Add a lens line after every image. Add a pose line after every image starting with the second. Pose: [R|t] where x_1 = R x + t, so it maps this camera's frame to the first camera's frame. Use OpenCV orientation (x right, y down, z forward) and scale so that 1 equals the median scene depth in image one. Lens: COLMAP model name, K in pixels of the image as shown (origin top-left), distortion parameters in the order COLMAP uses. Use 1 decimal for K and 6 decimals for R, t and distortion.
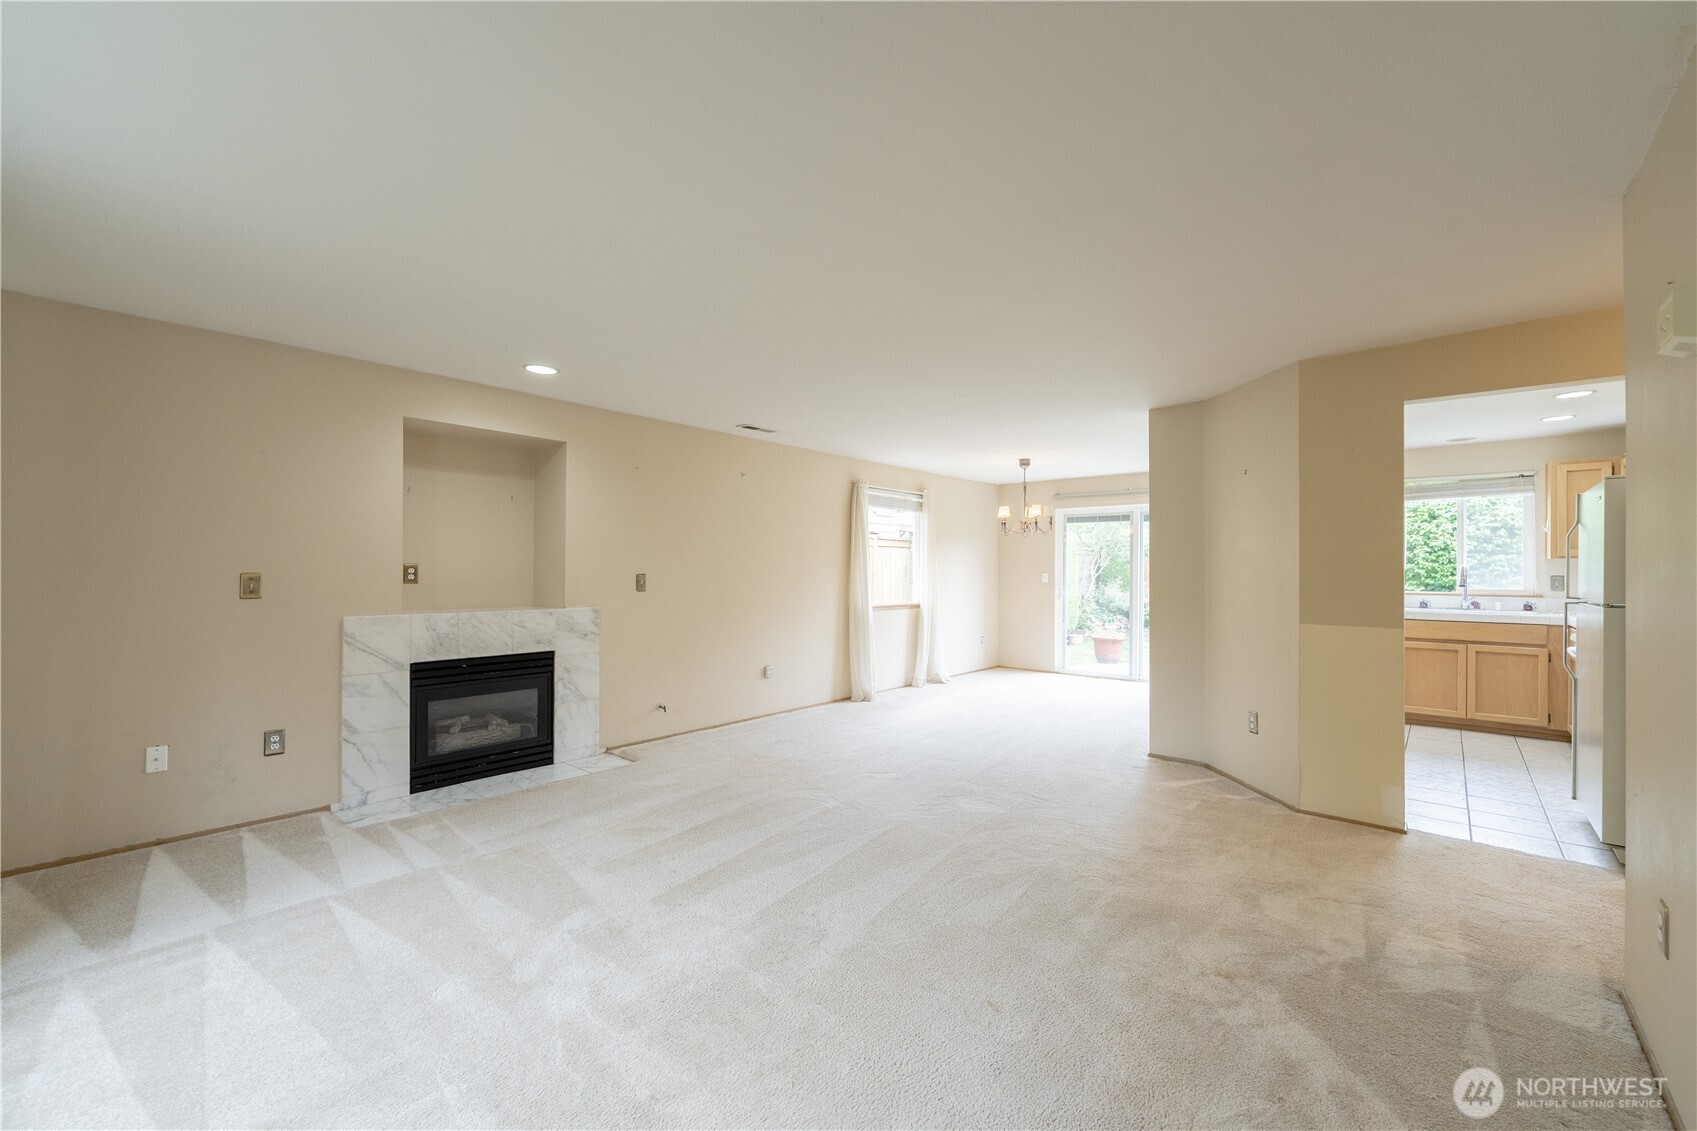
lens RADIAL K [[691.6, 0, 862.9], [0, 691.6, 559.9], [0, 0, 1]] dist [0.000709, -0.000739]
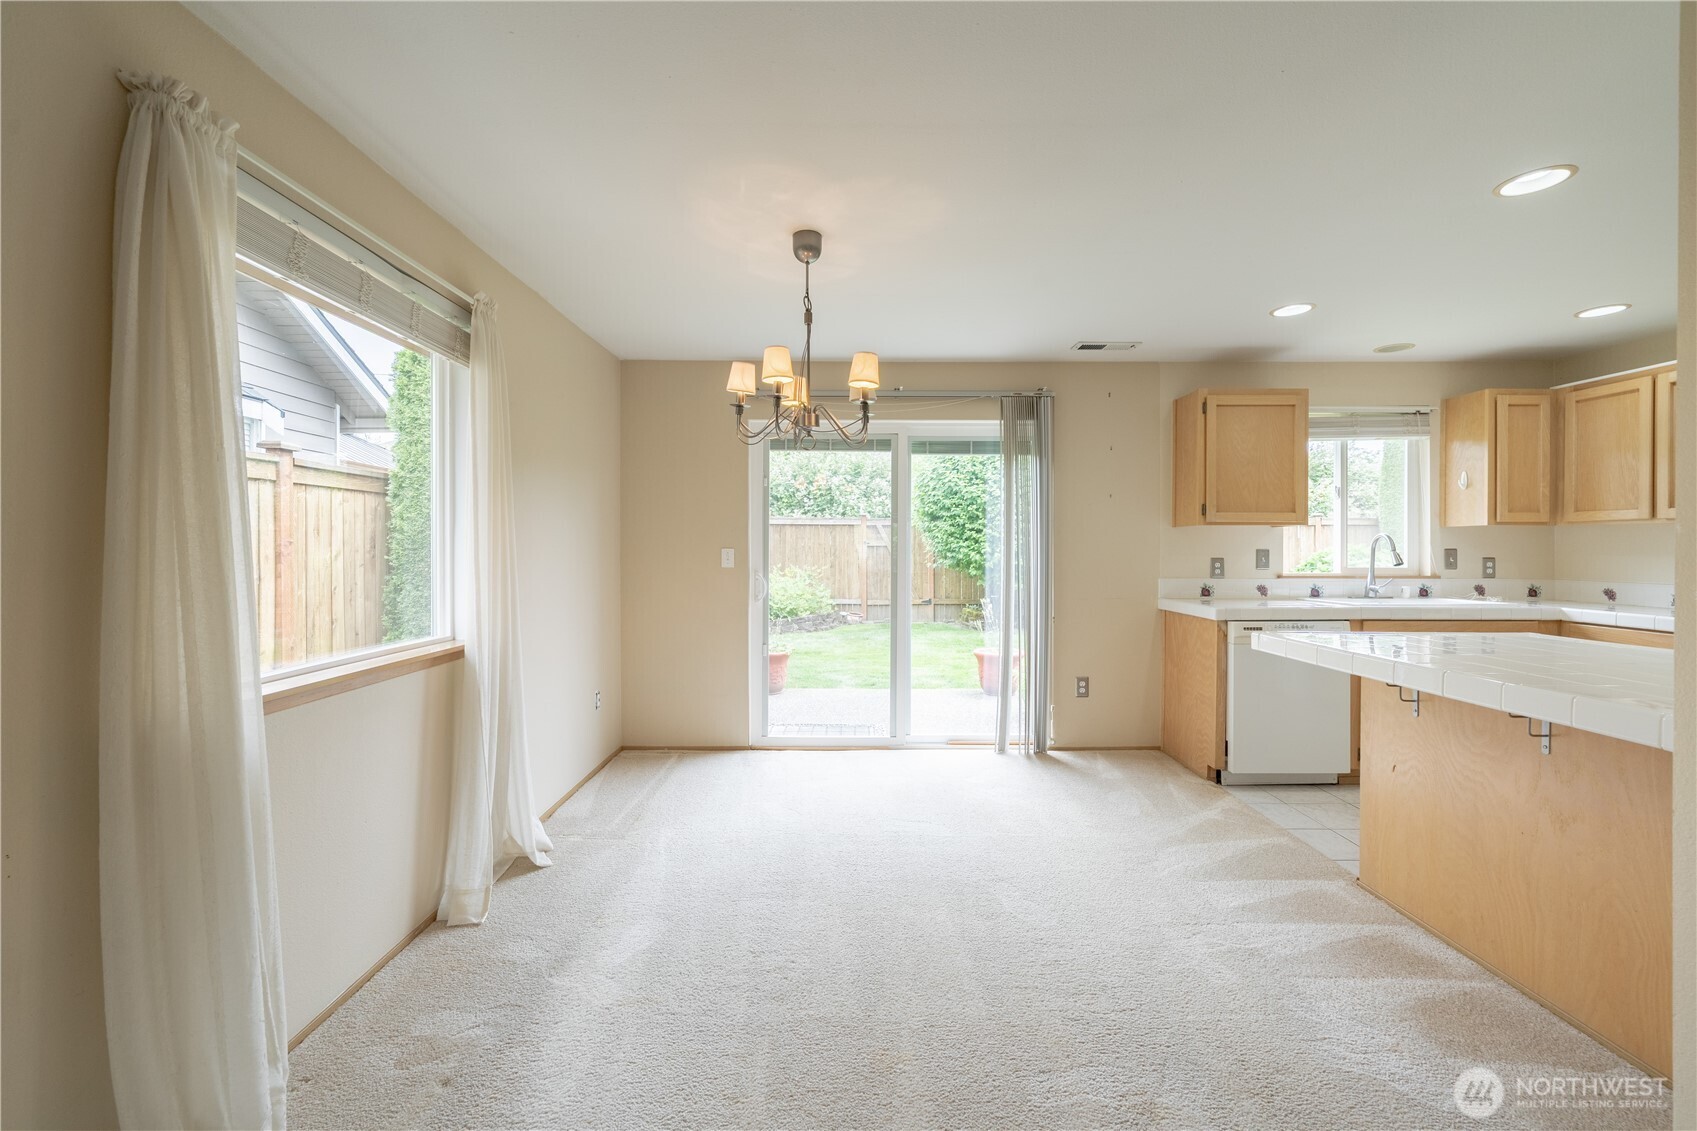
lens RADIAL K [[691.6, 0, 851.4], [0, 691.6, 551.4], [0, 0, 1]] dist [0.000709, -0.000739]
pose [[0.762699, -0.007048, 0.646716, 0.024050], [-0.008475, 0.999746, 0.020889, 0.020087], [-0.646699, -0.021413, 0.762445, 1.138901]]
